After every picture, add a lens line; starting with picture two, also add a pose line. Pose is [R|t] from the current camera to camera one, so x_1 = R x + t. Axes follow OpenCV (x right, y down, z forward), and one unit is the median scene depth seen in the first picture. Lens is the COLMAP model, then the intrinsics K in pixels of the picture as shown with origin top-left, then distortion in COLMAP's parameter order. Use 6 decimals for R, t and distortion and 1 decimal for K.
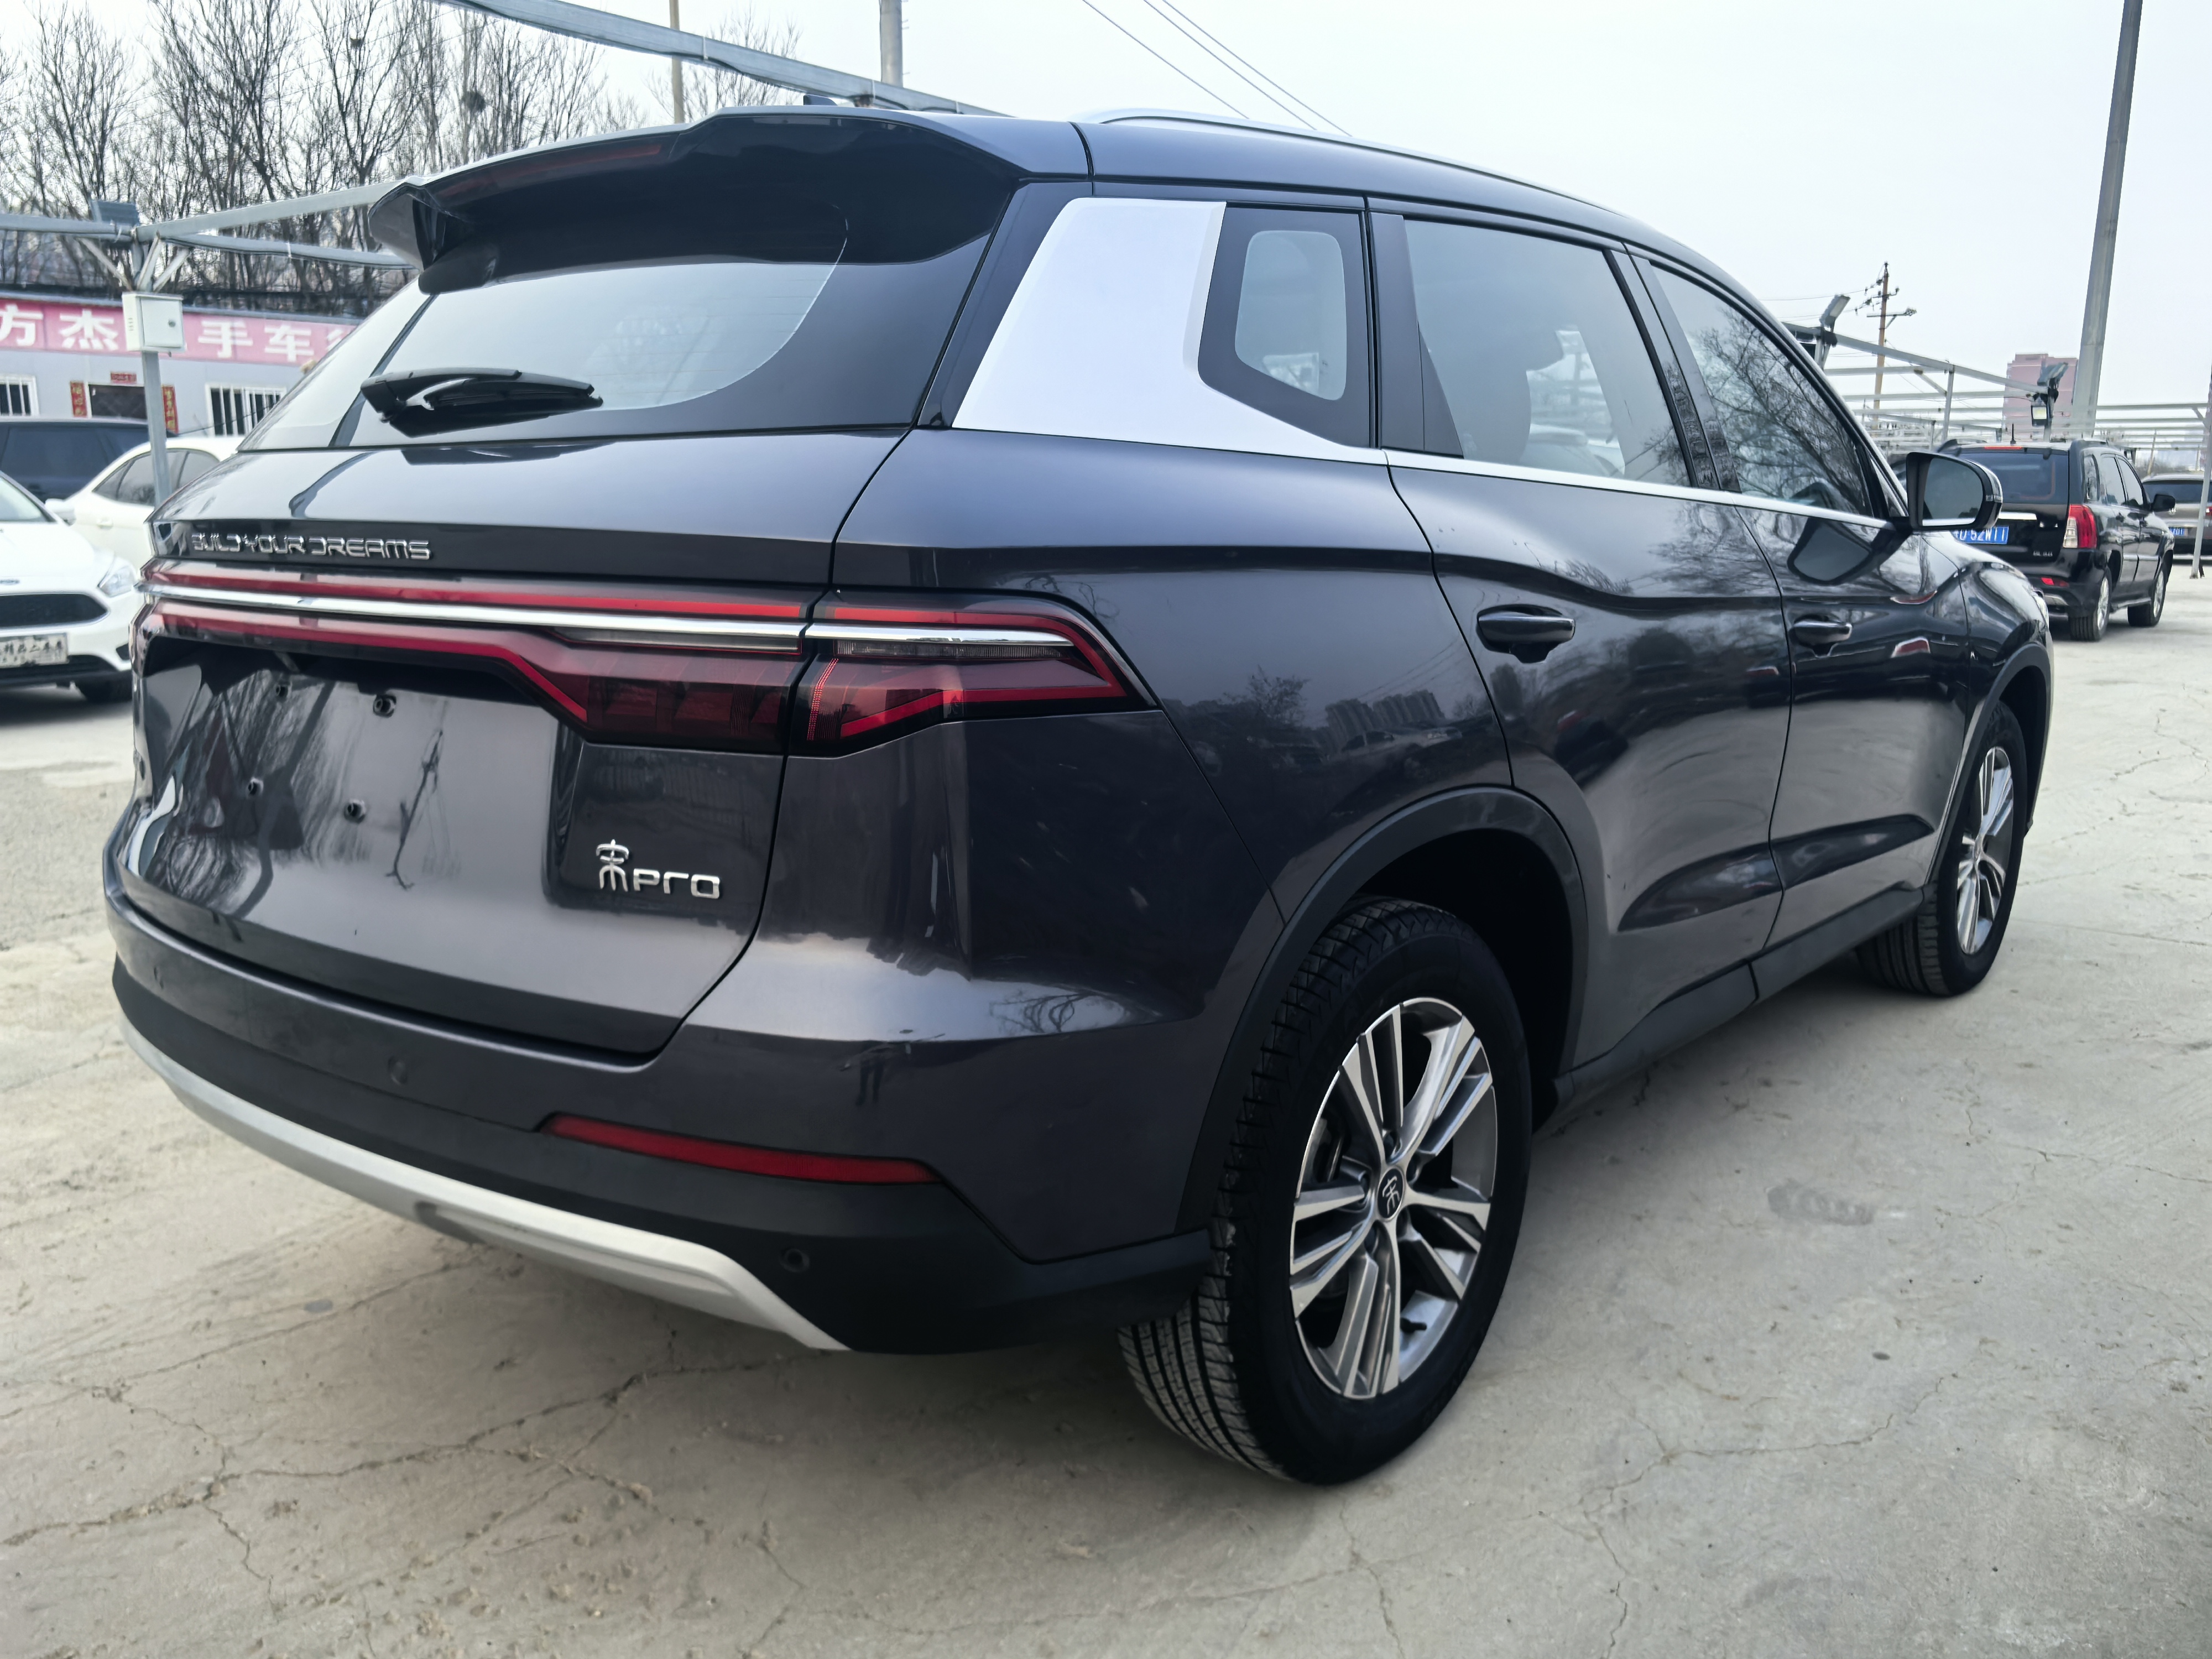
lens RADIAL K [[1736.8, 0, 1101.9], [0, 1736.8, 845.8], [0, 0, 1]] dist [-0.001061, 0.000120]
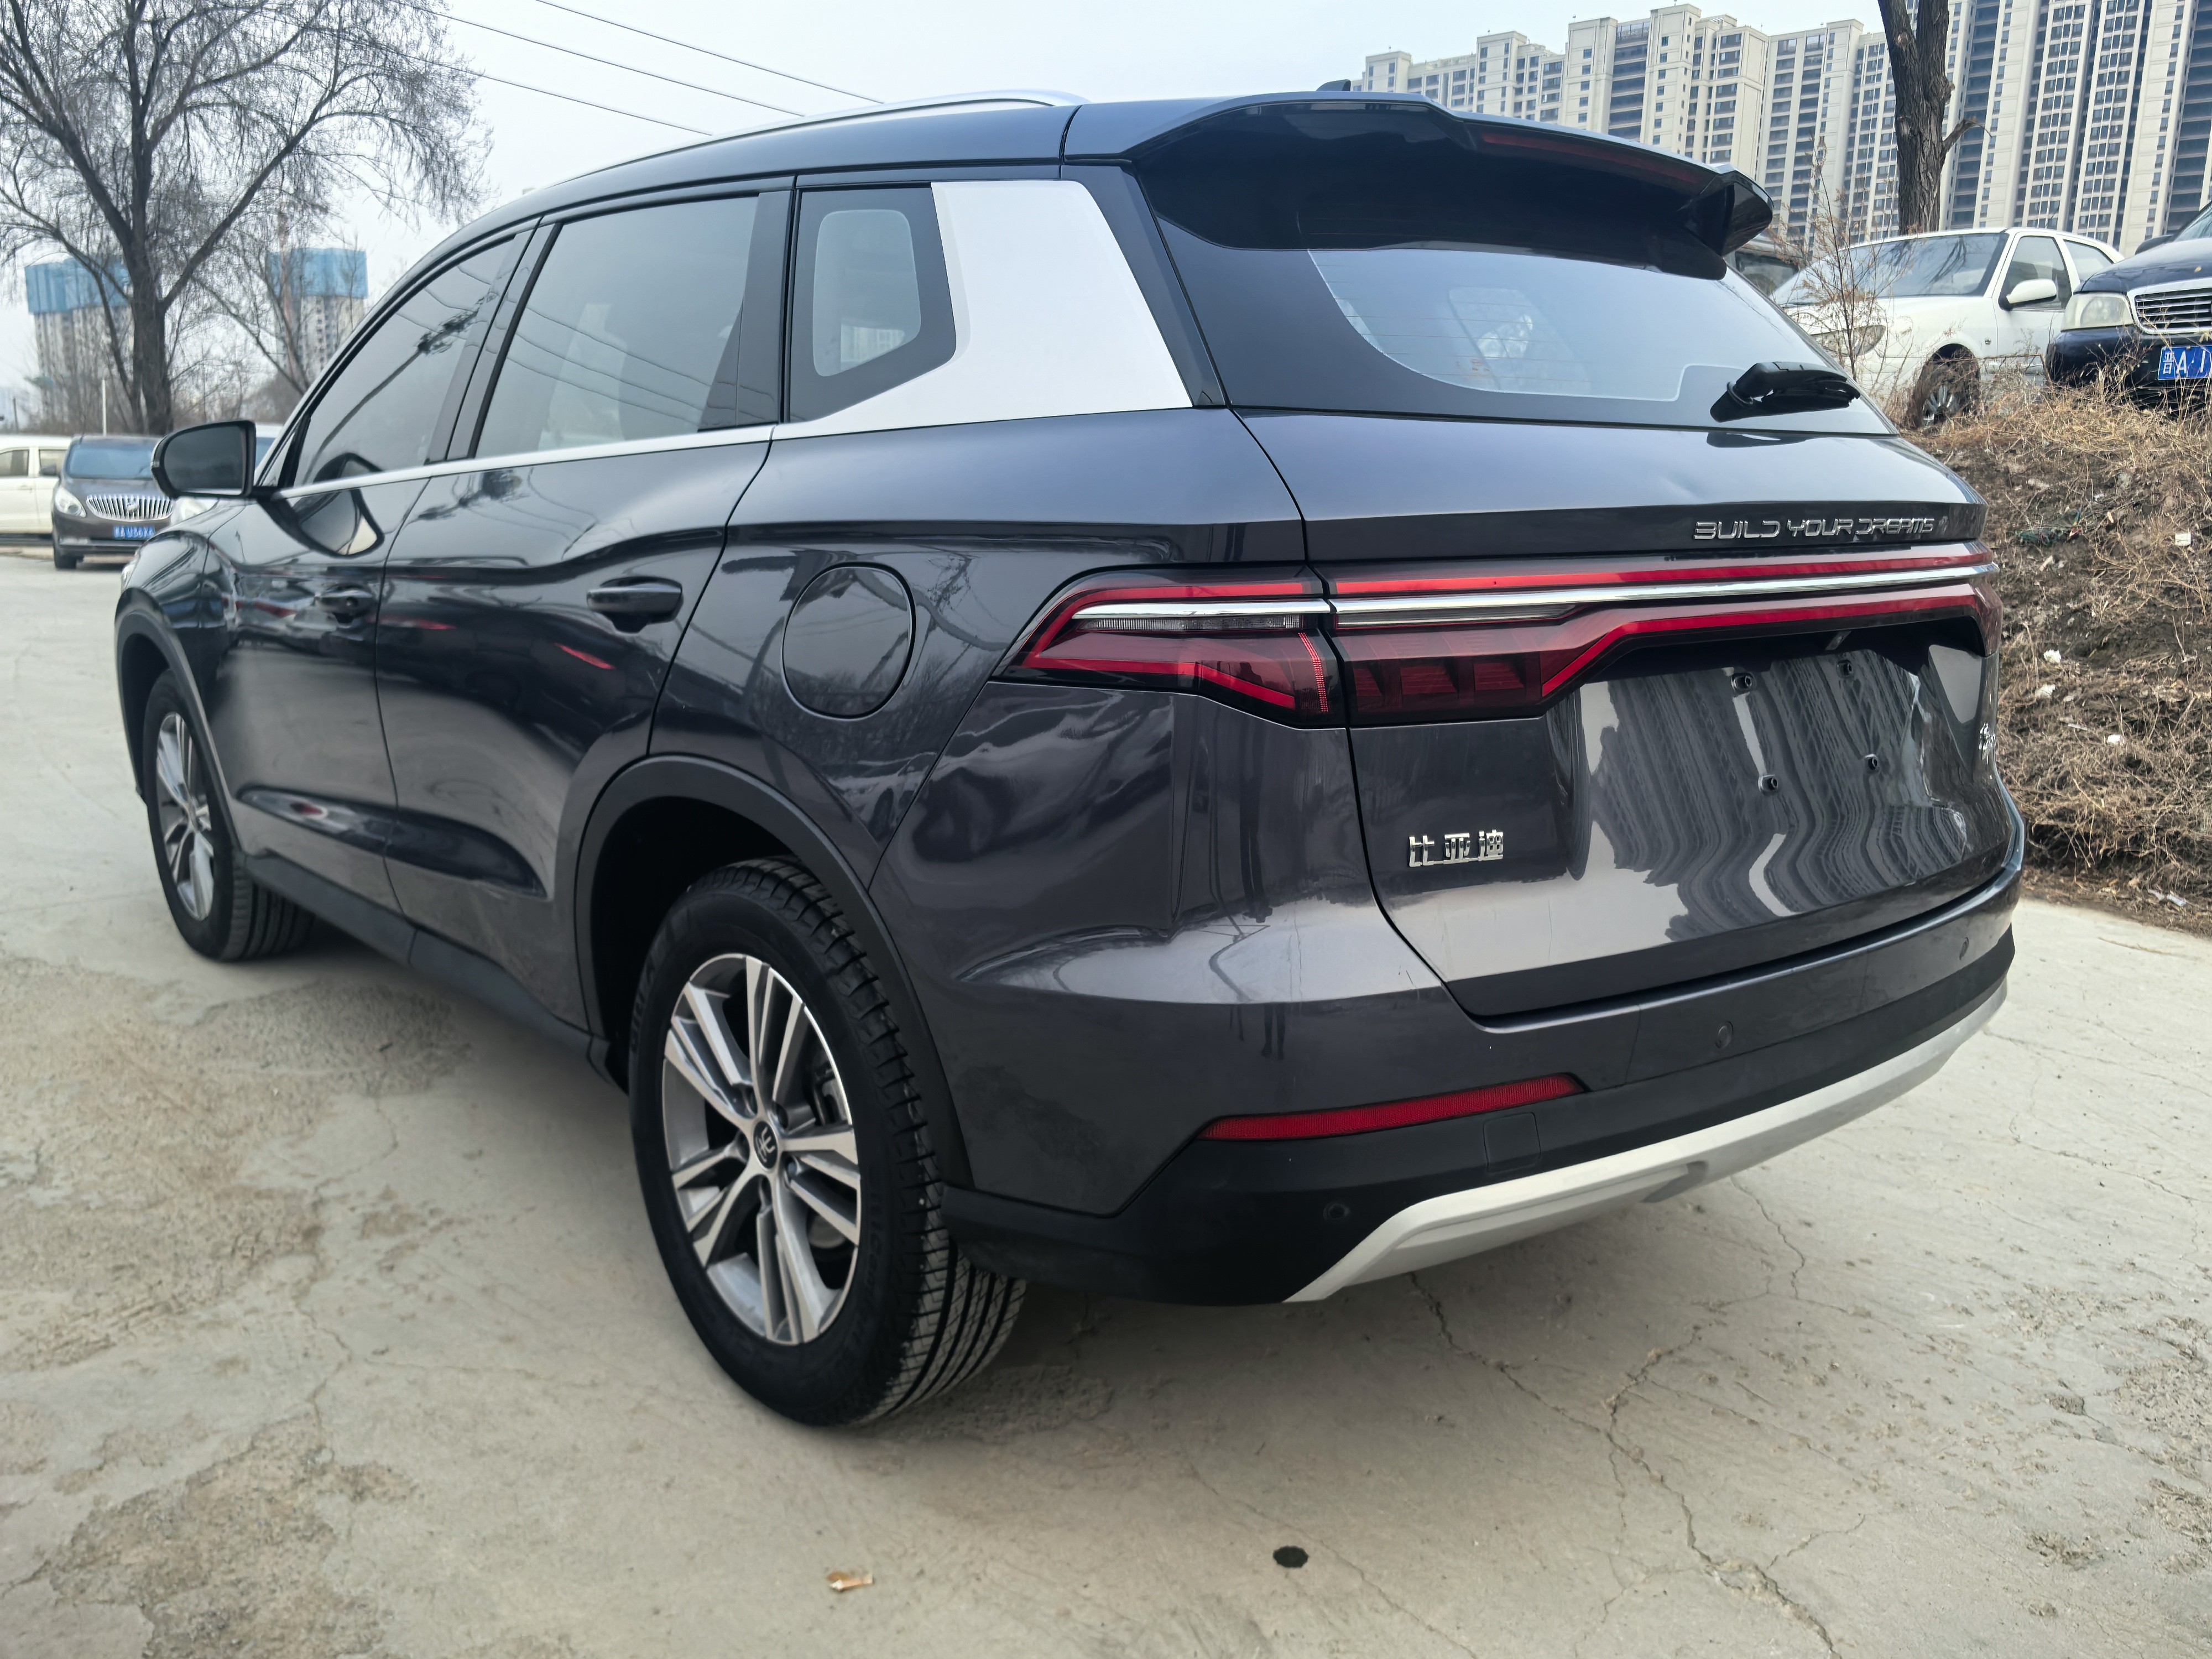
lens RADIAL K [[1736.8, 0, 1101.9], [0, 1736.8, 845.8], [0, 0, 1]] dist [-0.001061, 0.000120]
pose [[0.171177, -0.191057, 0.966538, -1.344088], [0.171969, 0.971752, 0.161631, -0.197258], [-0.970116, 0.138547, 0.199197, 1.059920]]
